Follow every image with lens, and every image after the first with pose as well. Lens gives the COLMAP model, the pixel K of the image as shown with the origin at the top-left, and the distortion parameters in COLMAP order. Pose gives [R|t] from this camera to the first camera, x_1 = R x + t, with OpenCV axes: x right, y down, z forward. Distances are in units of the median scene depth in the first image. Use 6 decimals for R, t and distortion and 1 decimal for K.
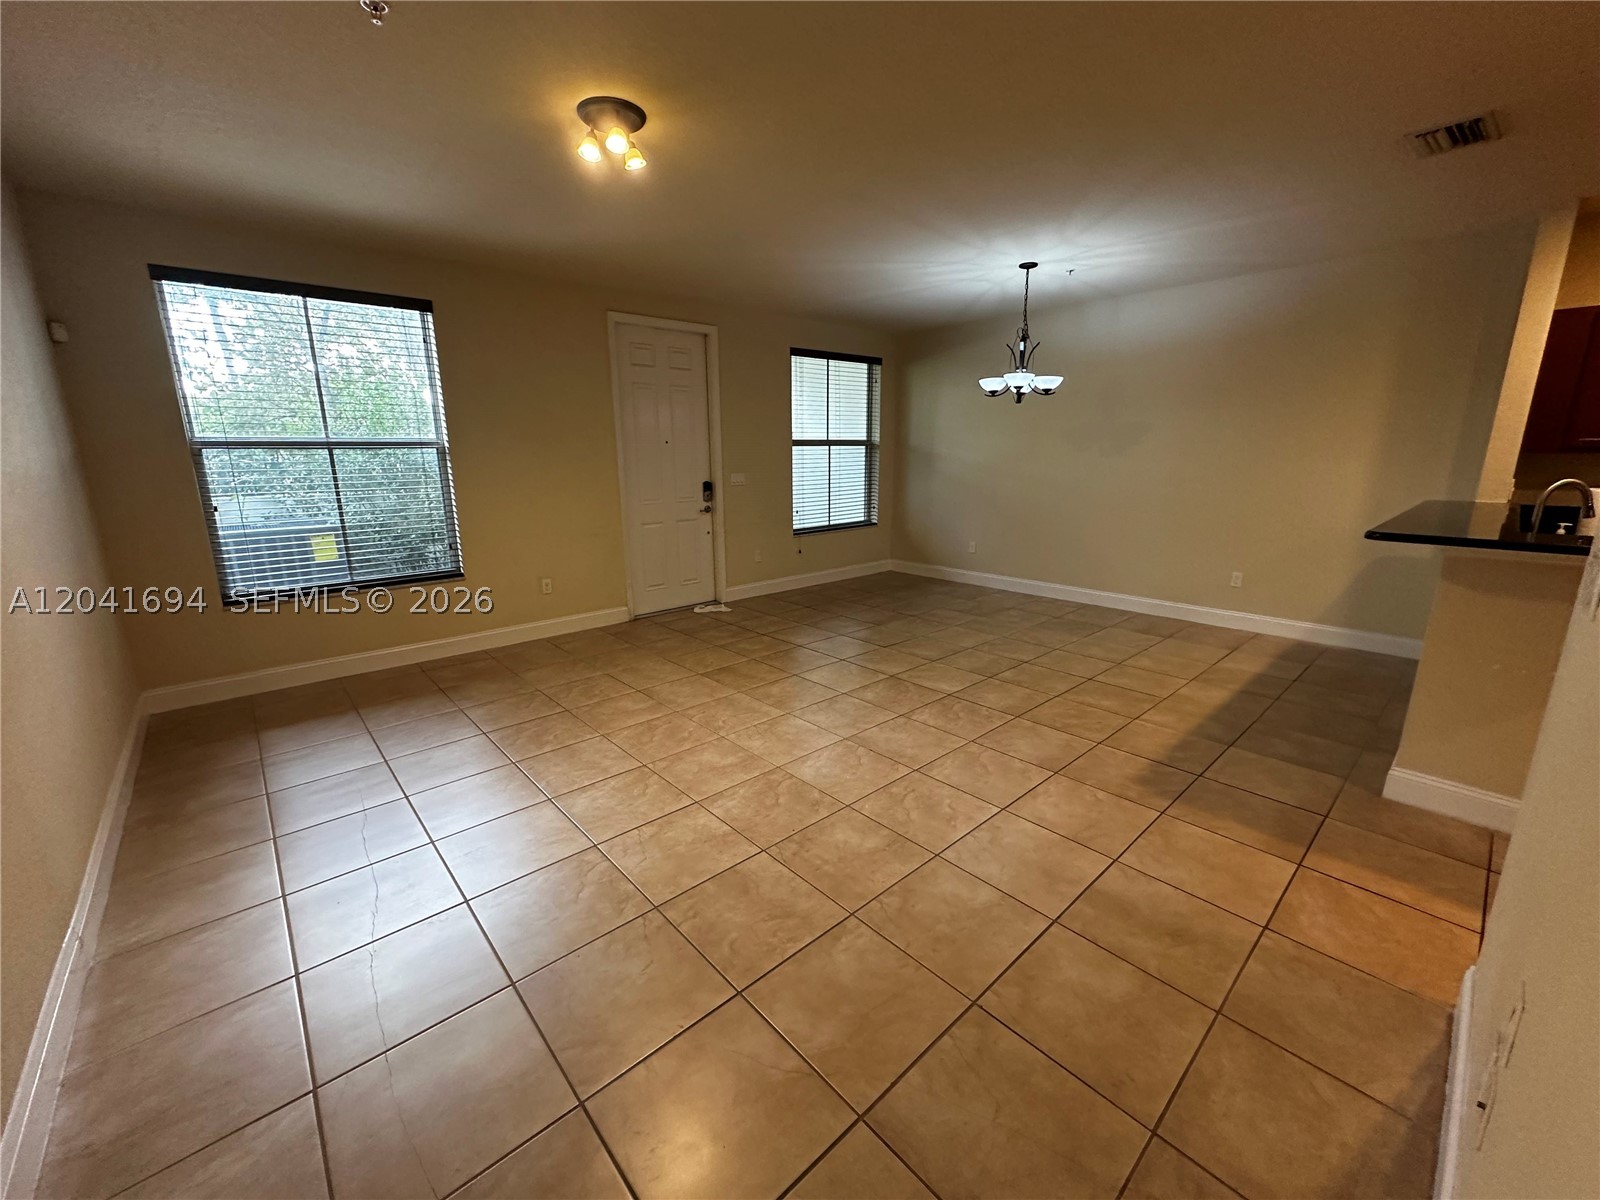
lens RADIAL K [[641.6, 0, 799.7], [0, 641.6, 594.7], [0, 0, 1]] dist [0.000115, 0.000461]
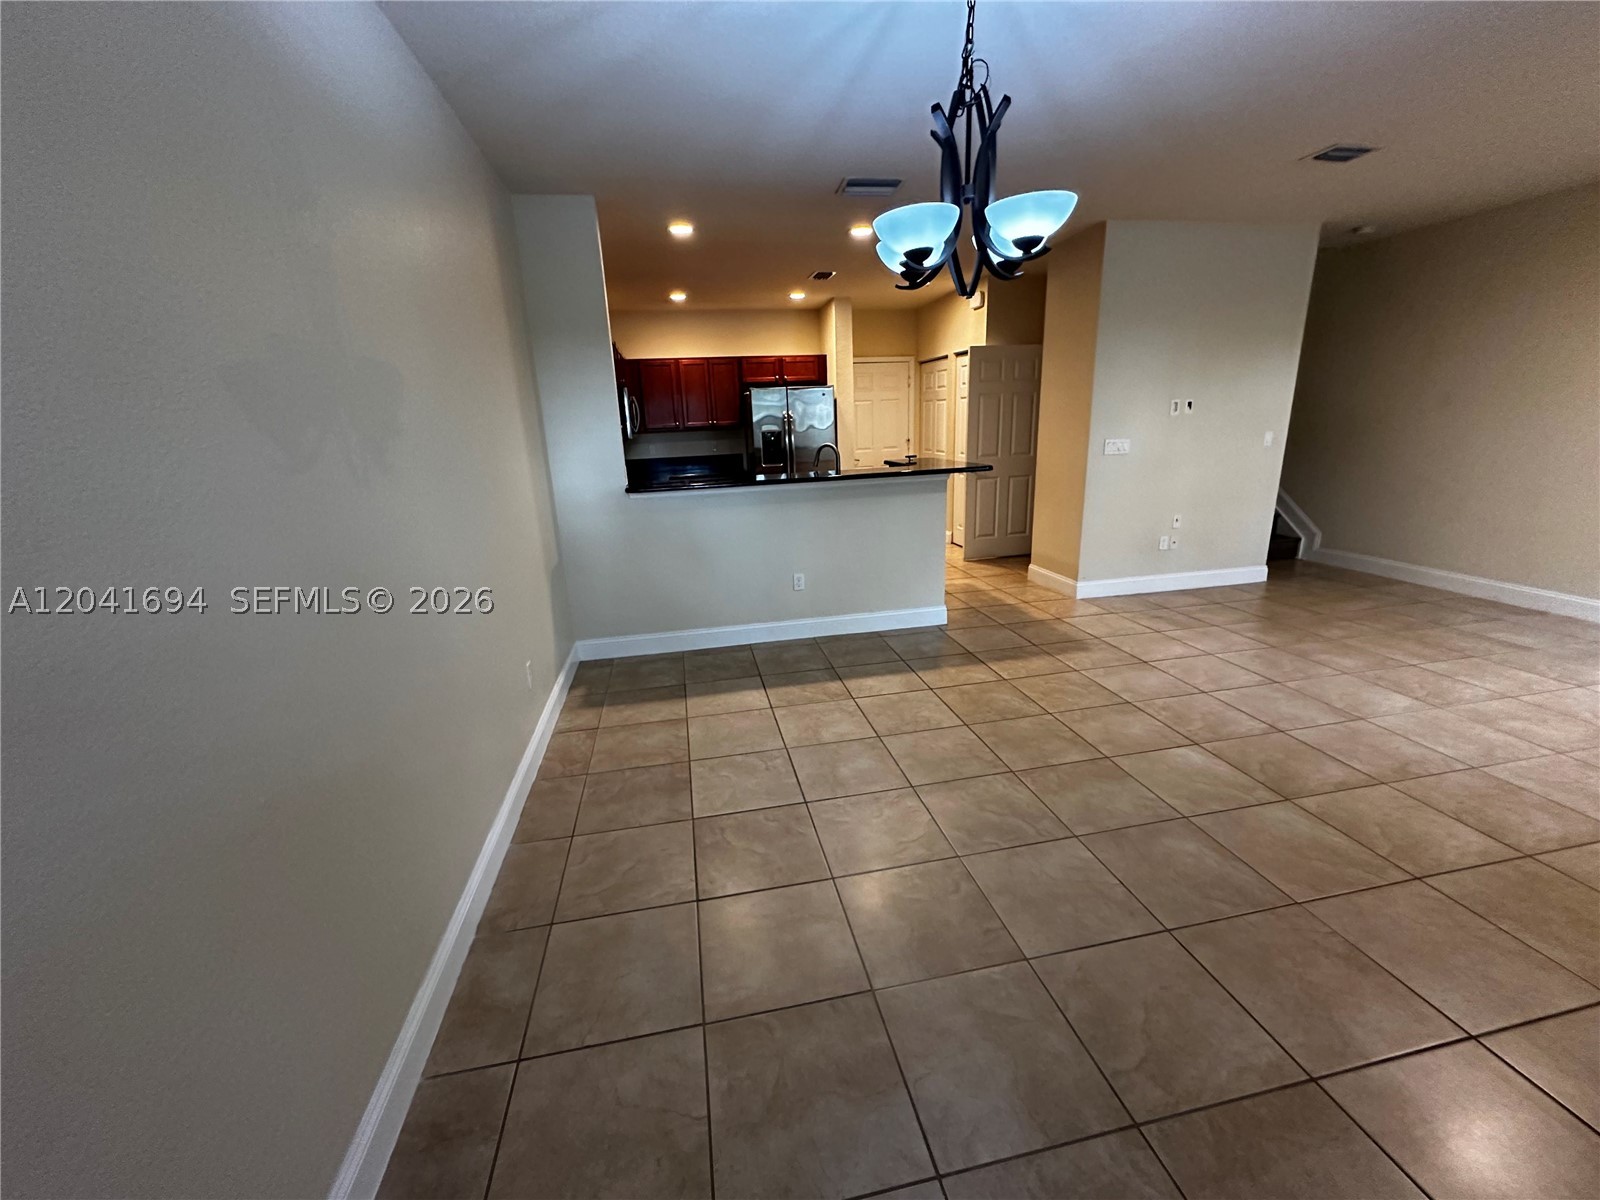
lens RADIAL K [[641.6, 0, 799.7], [0, 641.6, 594.7], [0, 0, 1]] dist [0.000115, 0.000461]
pose [[-0.856969, -0.096707, 0.506213, 0.291688], [0.156055, 0.887430, 0.433721, -0.428362], [-0.491173, 0.450683, -0.745409, 1.856298]]
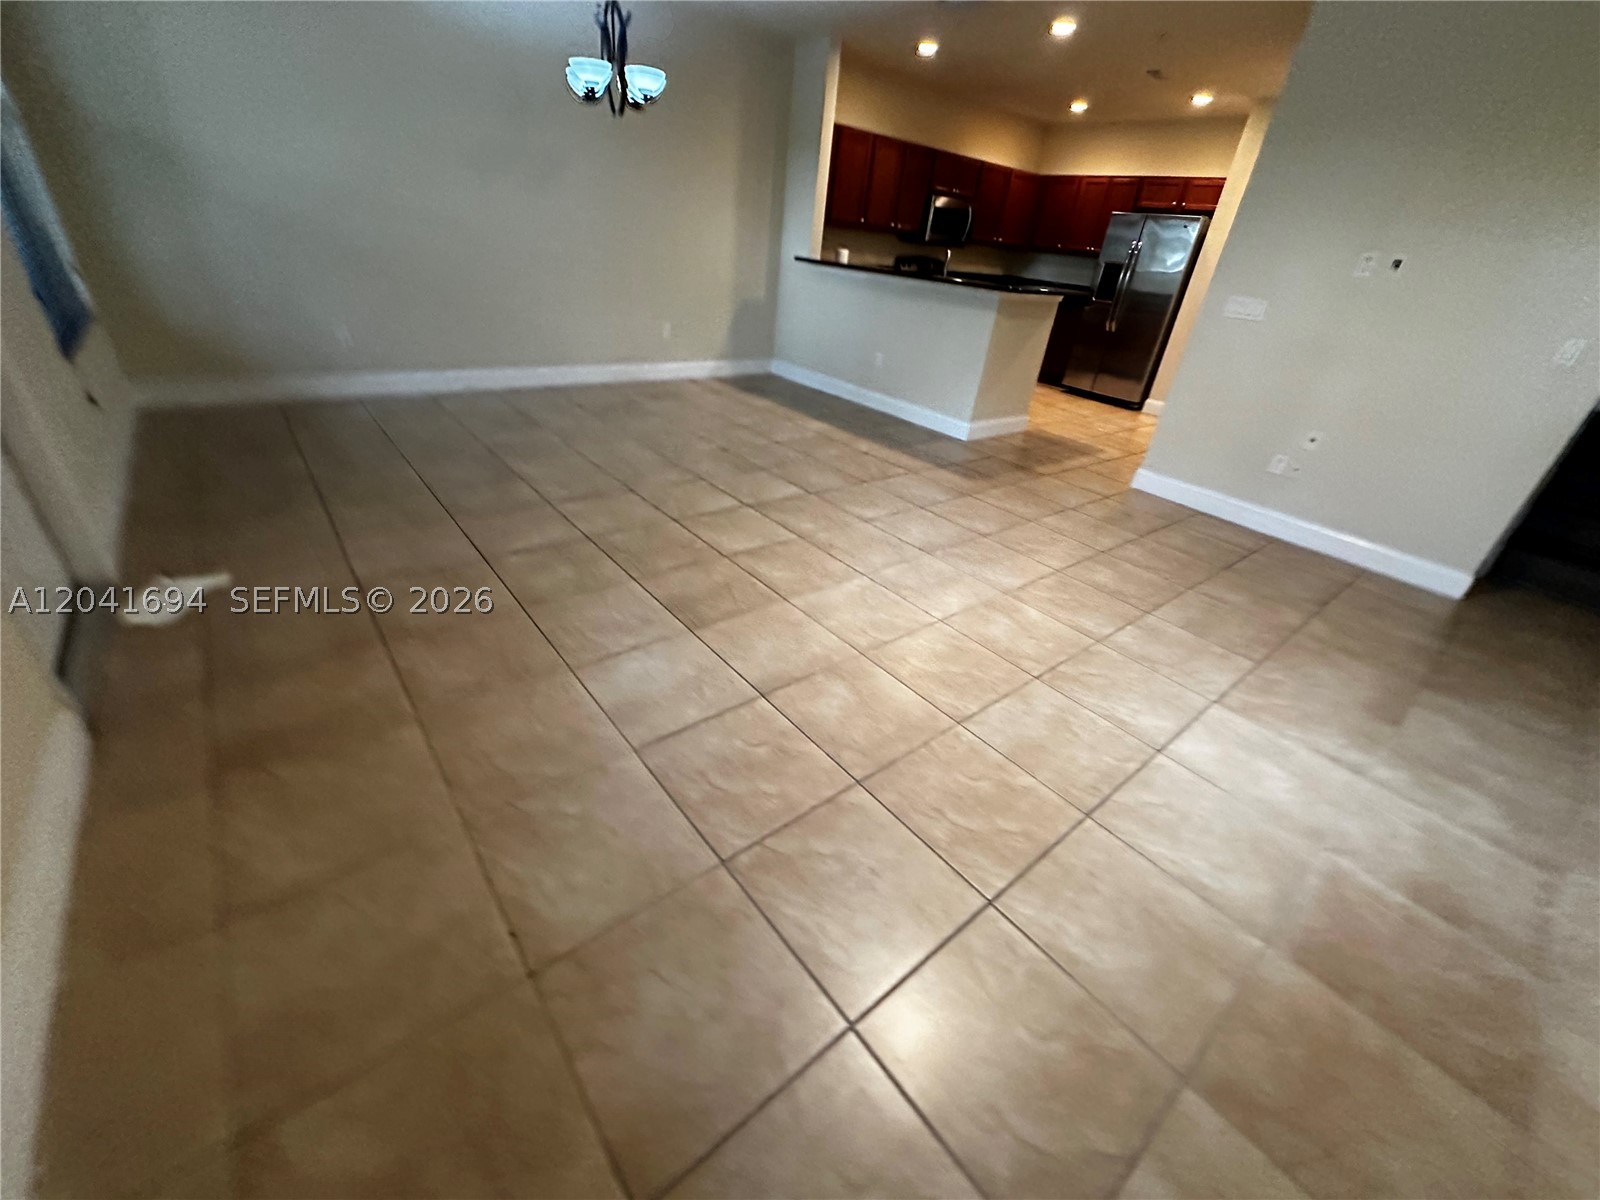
lens RADIAL K [[641.6, 0, 799.7], [0, 641.6, 594.7], [0, 0, 1]] dist [0.000115, 0.000461]
pose [[0.044148, -0.481479, 0.875345, -0.748852], [0.119249, 0.872475, 0.473885, -0.186200], [-0.991882, 0.083463, 0.095934, 1.020812]]
